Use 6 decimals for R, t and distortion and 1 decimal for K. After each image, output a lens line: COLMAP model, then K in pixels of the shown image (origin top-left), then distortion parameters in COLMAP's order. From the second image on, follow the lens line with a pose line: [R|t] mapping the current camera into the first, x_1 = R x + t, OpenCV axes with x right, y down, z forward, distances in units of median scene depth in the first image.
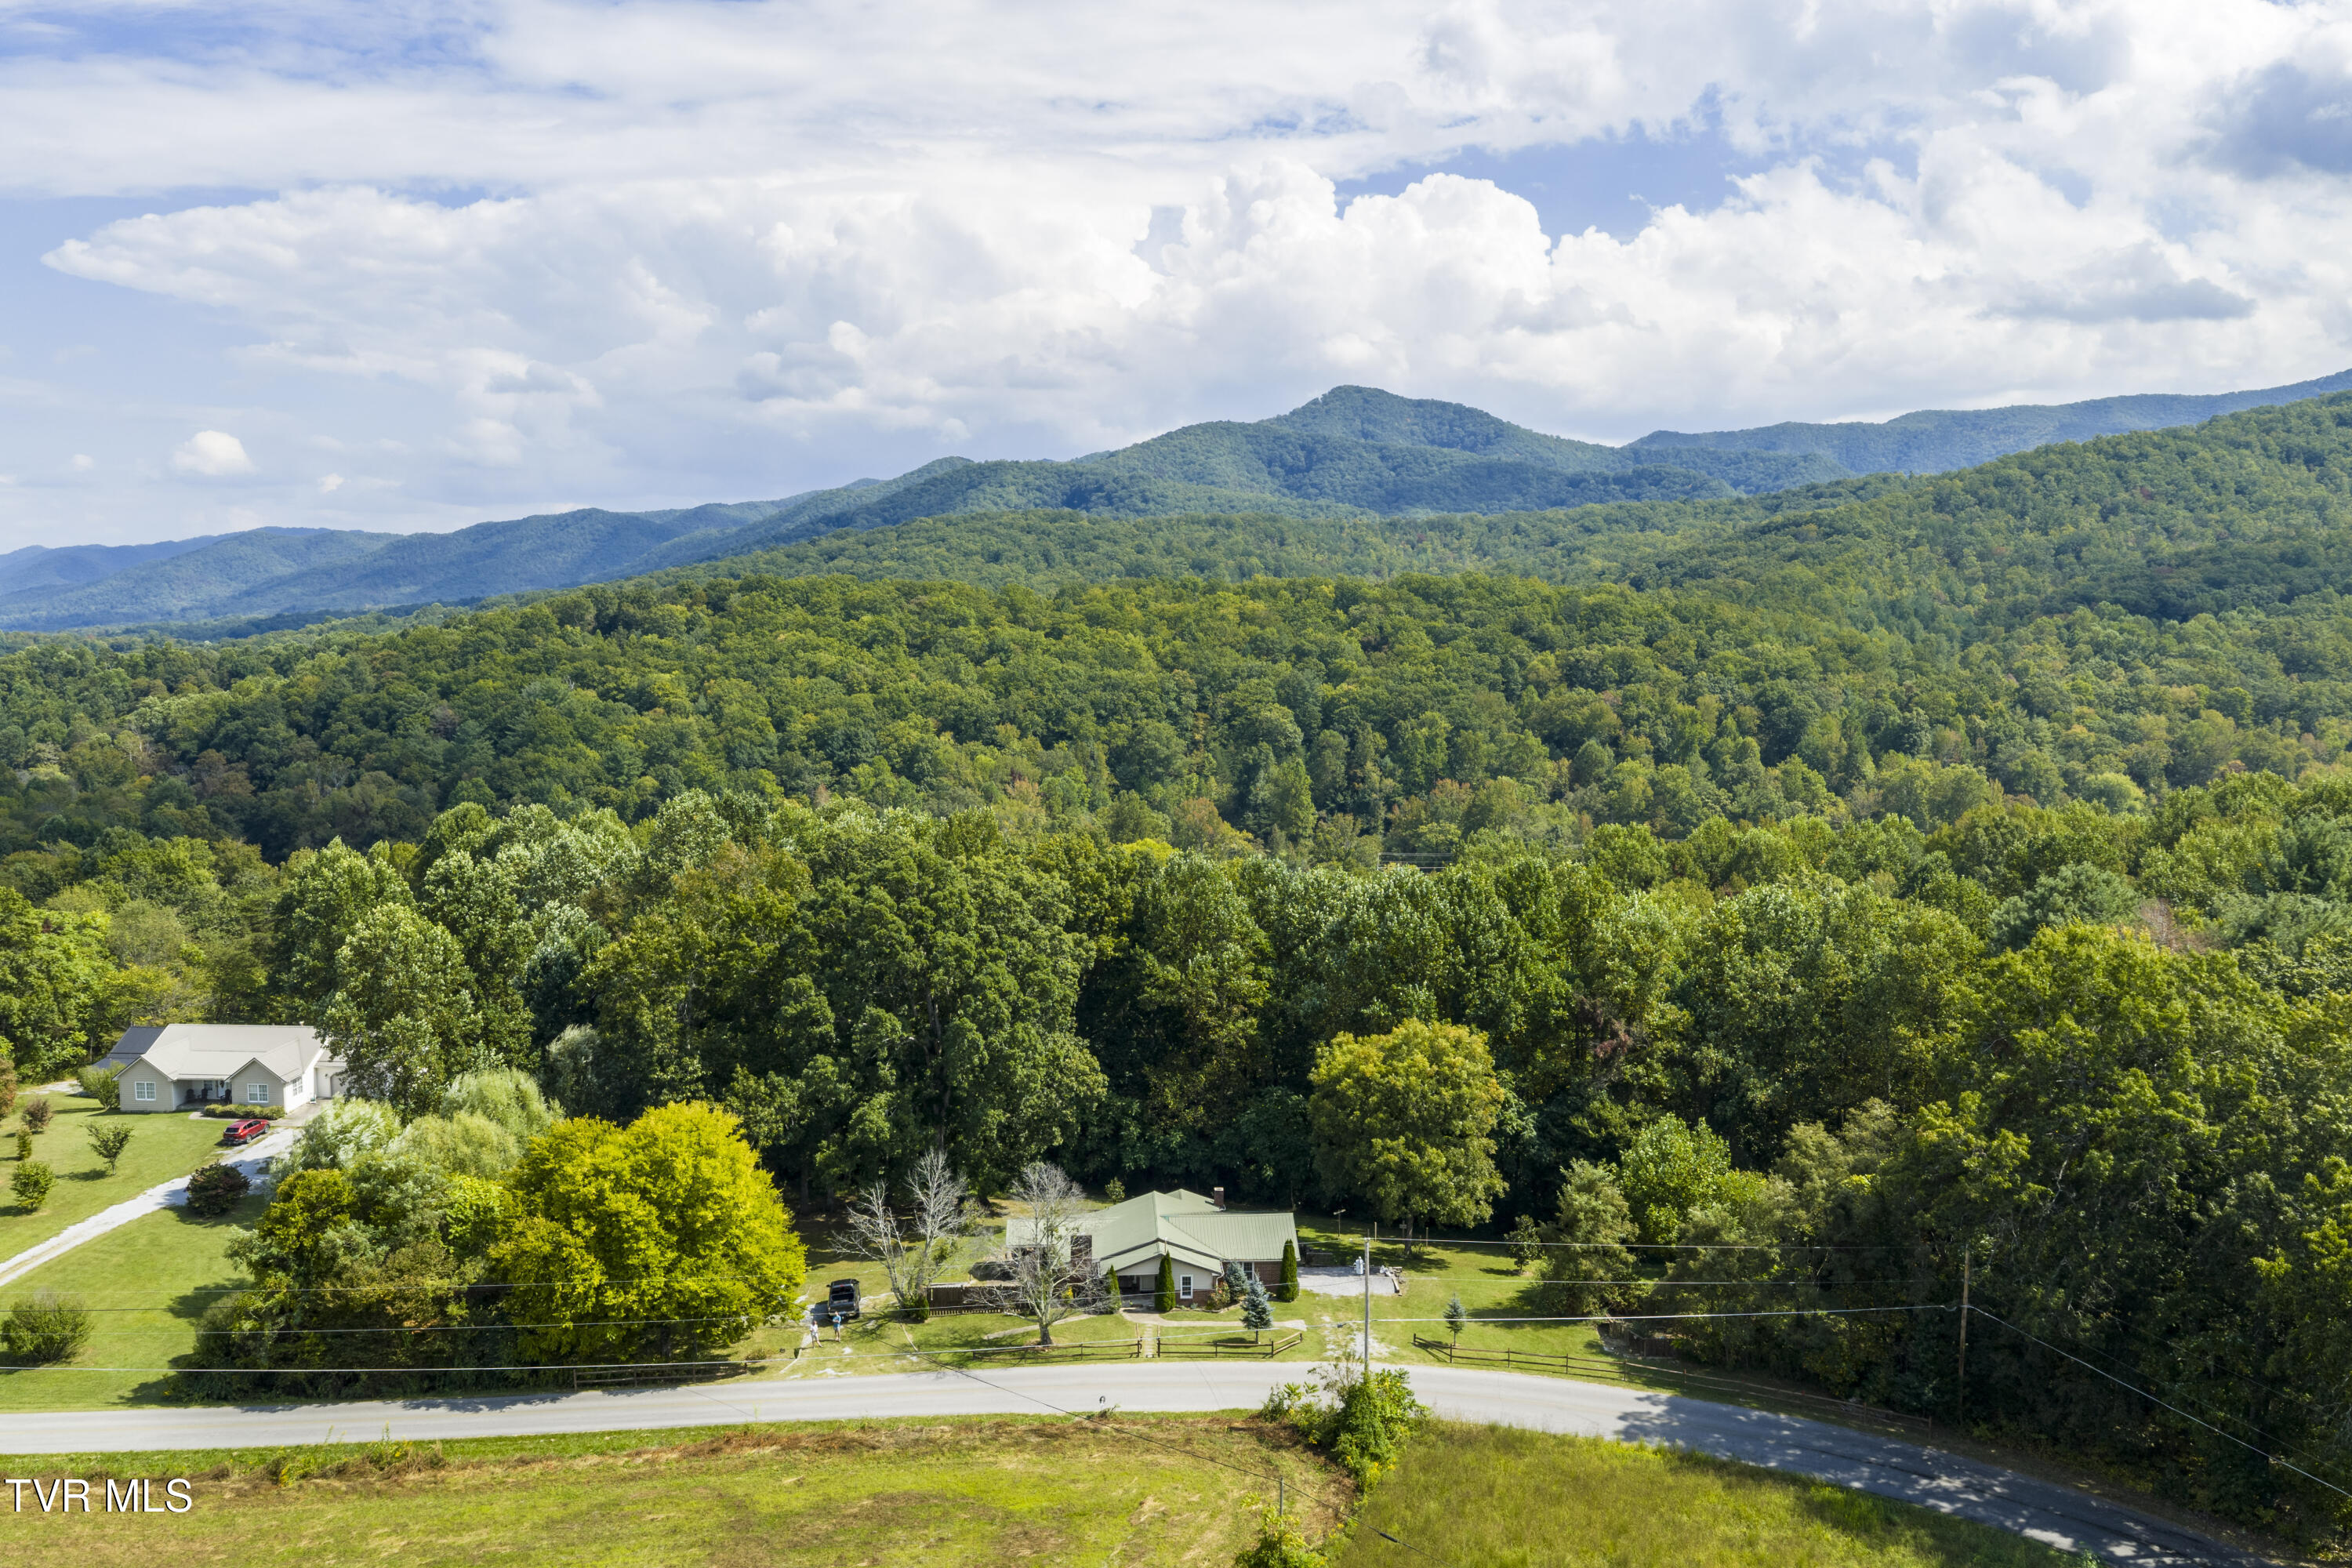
lens RADIAL K [[1940.7, 0, 1178.5], [0, 1940.7, 755.6], [0, 0, 1]] dist [0.024762, -0.040935]
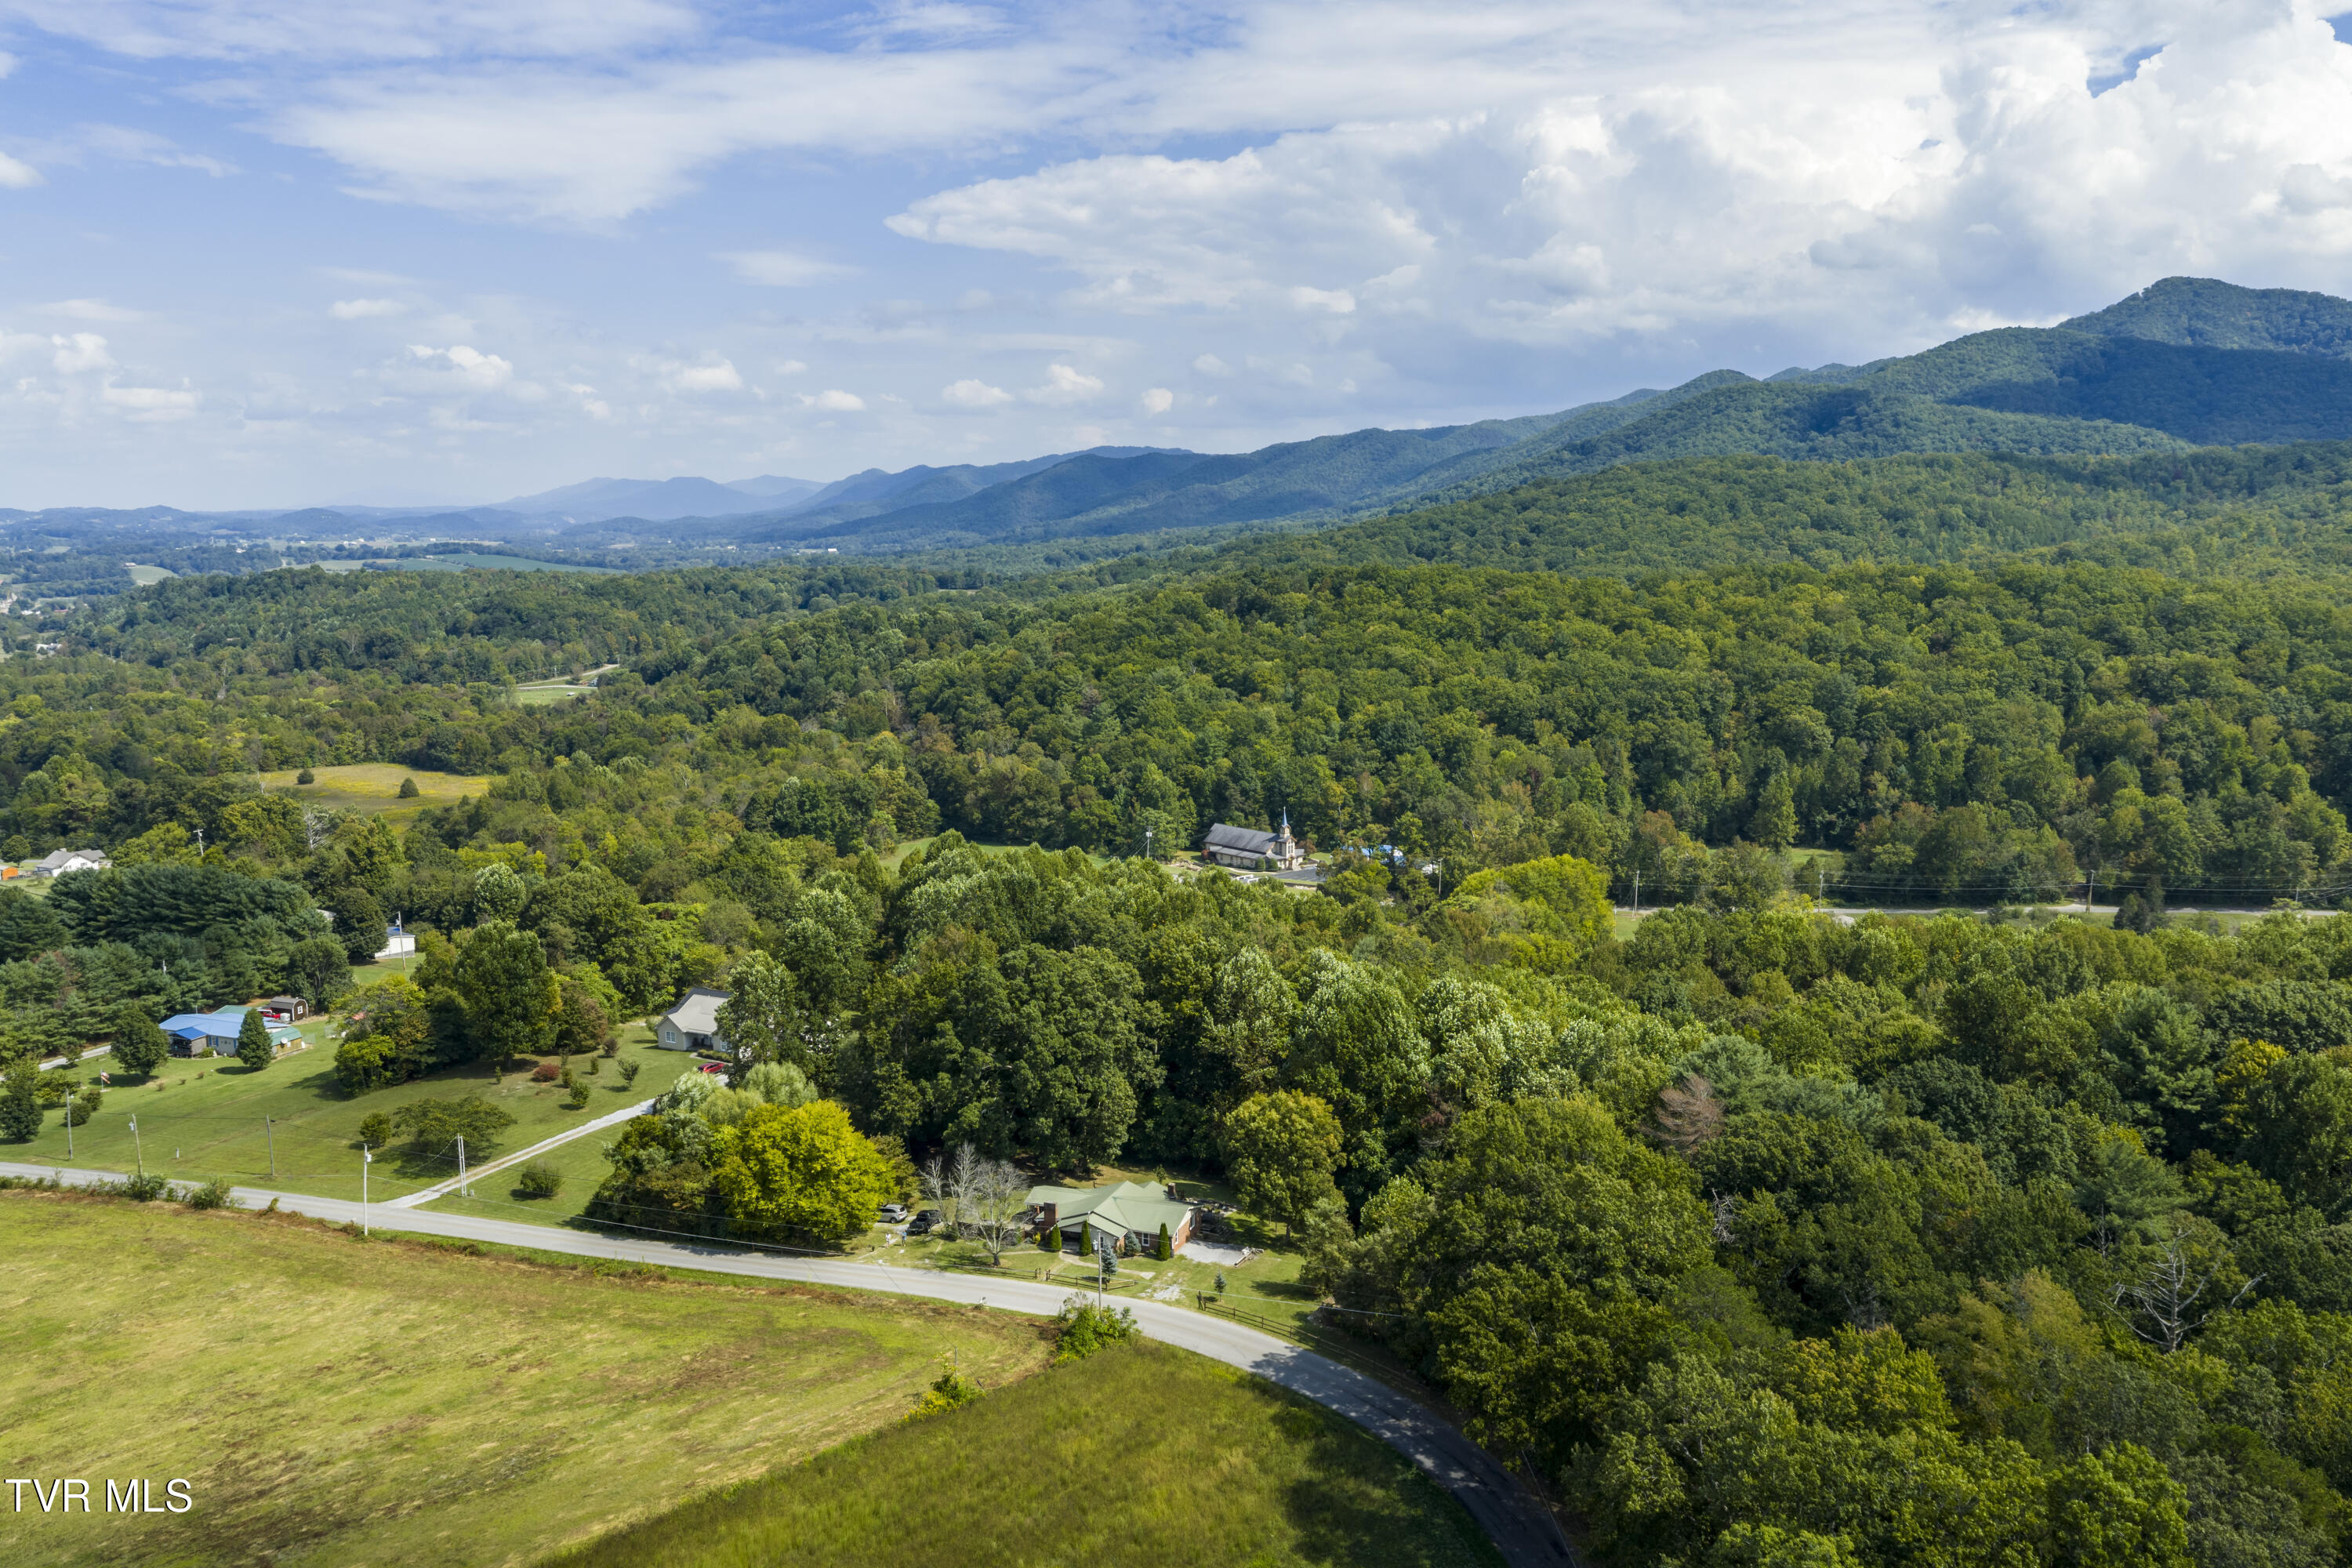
lens RADIAL K [[1940.7, 0, 1178.5], [0, 1940.7, 755.6], [0, 0, 1]] dist [0.024762, -0.040935]
pose [[0.920049, 0.044075, -0.389315, 0.423782], [-0.024653, 0.998196, 0.054746, -0.141993], [0.391026, -0.040772, 0.919476, -0.289890]]
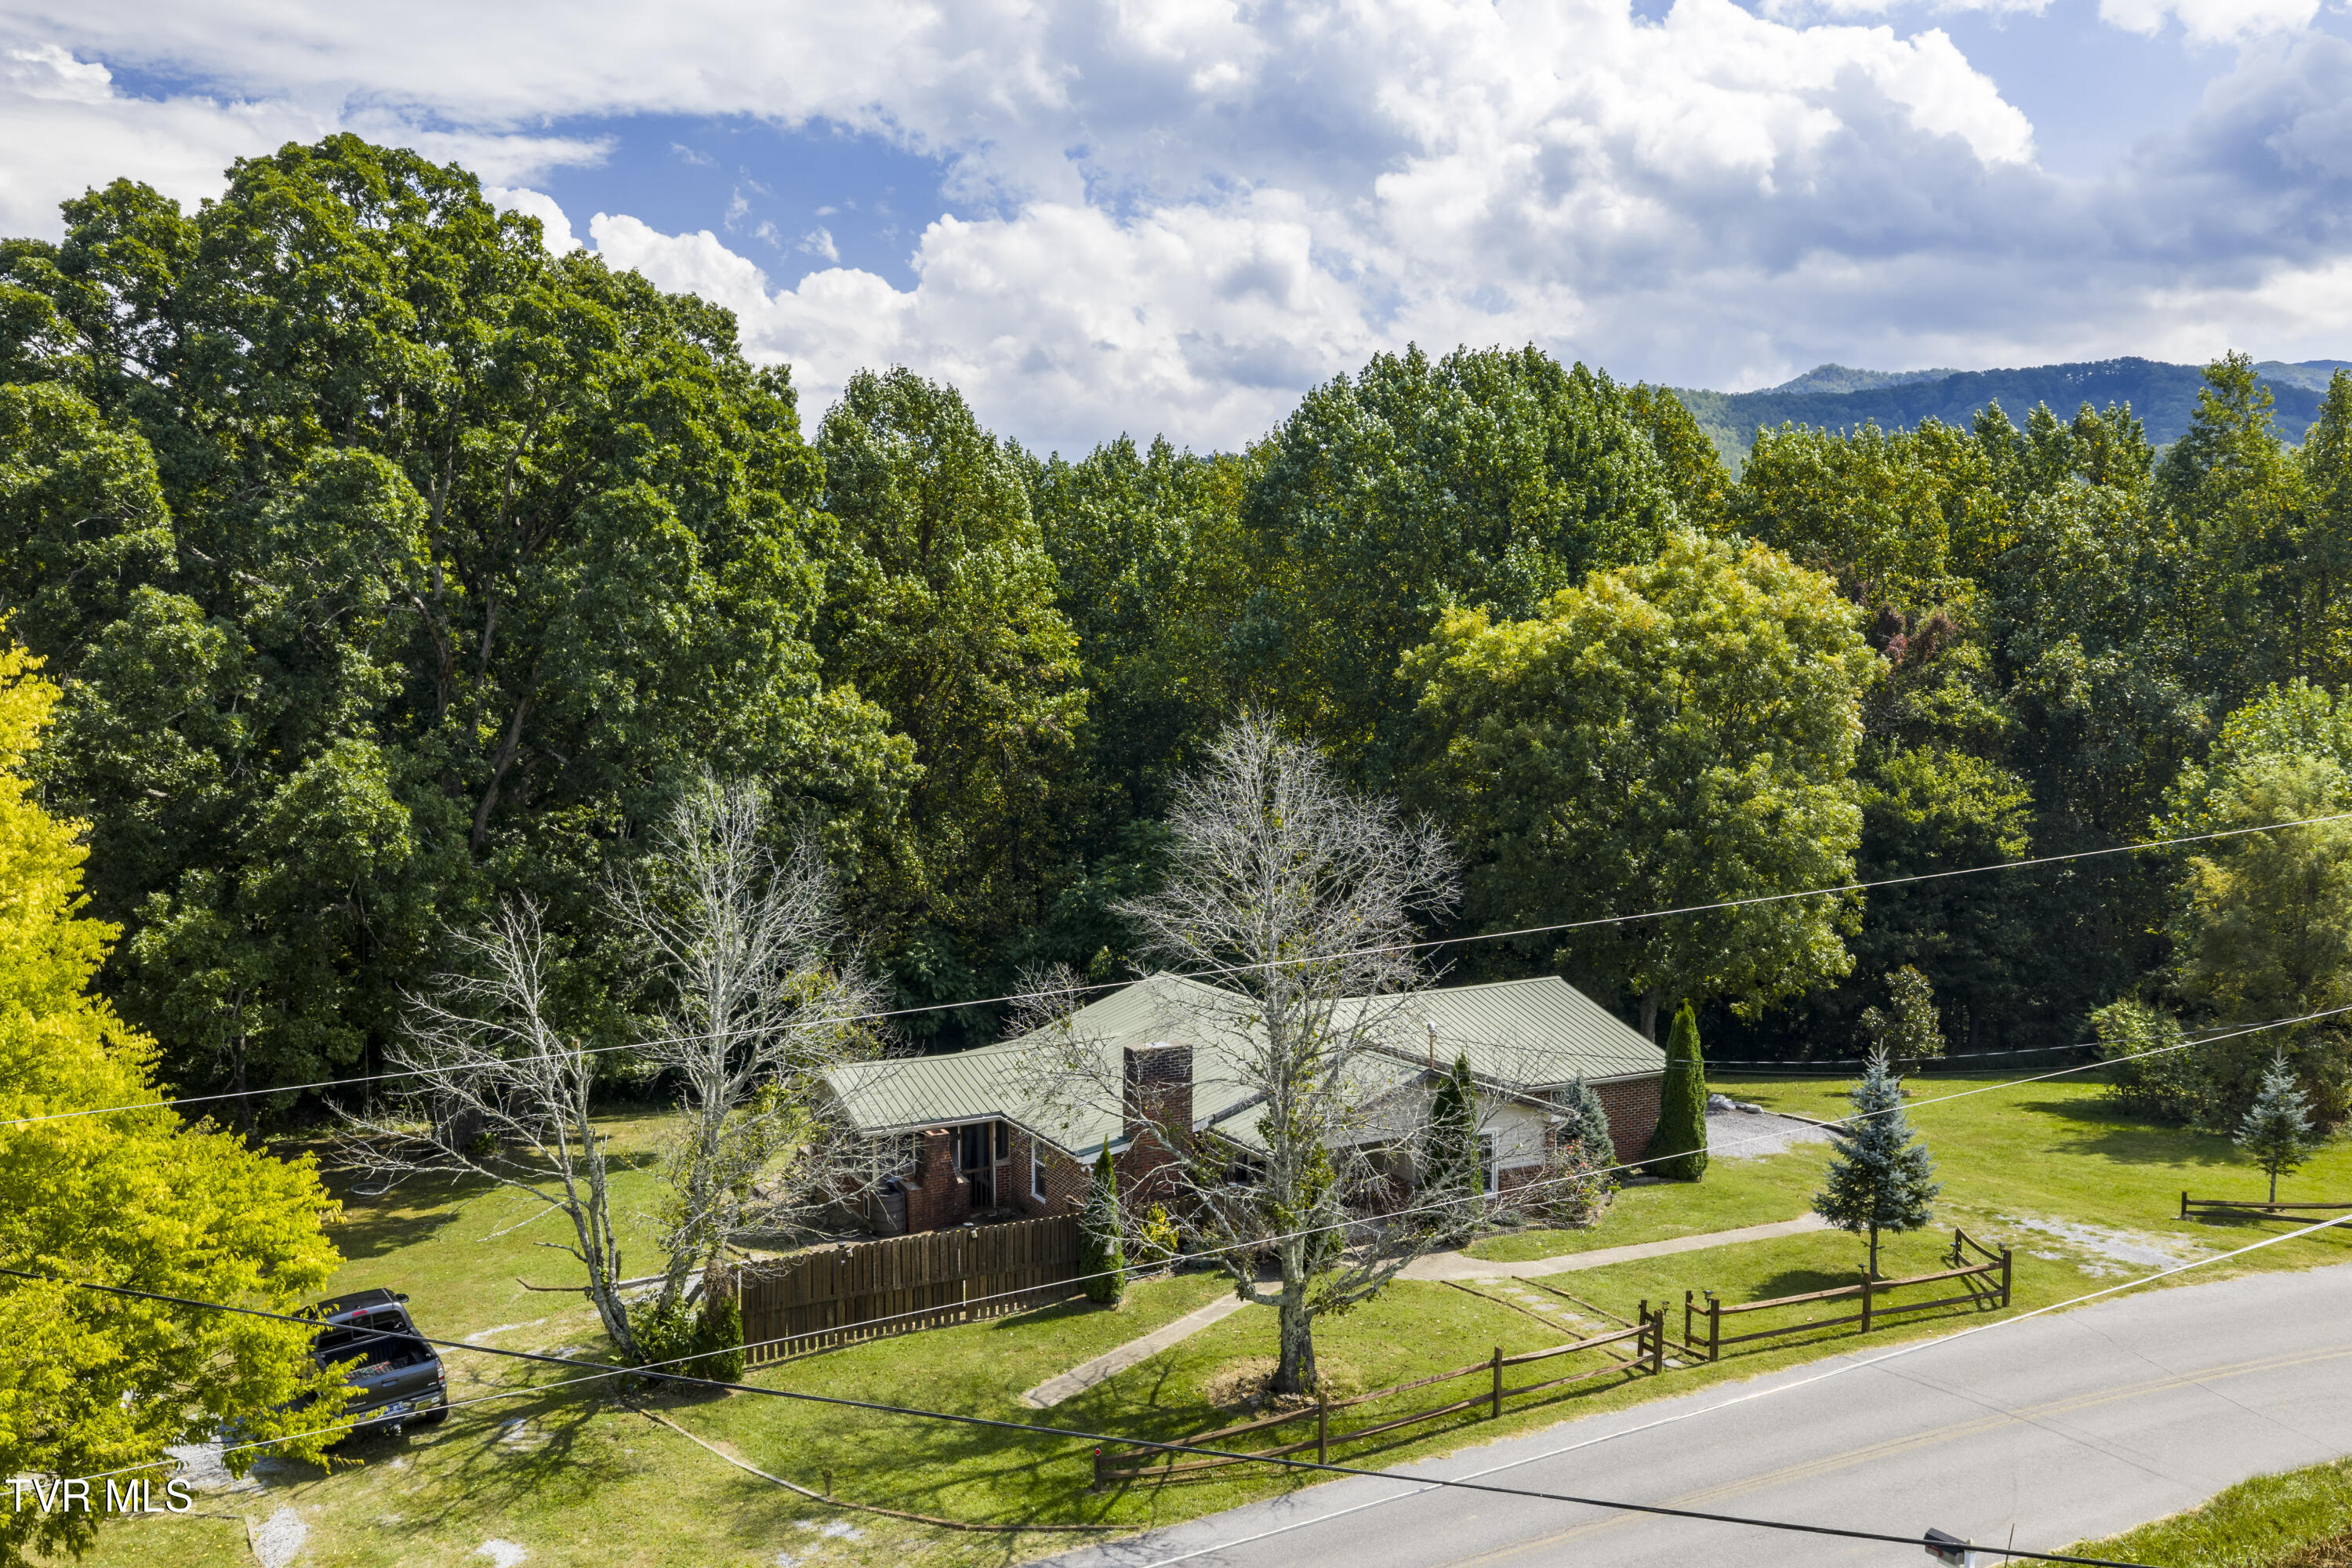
lens RADIAL K [[1981.1, 0, 1126.4], [0, 1981.1, 785.2], [0, 0, 1]] dist [-0.002673, -0.000554]
pose [[0.910853, -0.035475, 0.411203, -0.116245], [0.040814, 0.999158, -0.004208, 0.127880], [-0.410707, 0.020616, 0.911534, 0.440967]]
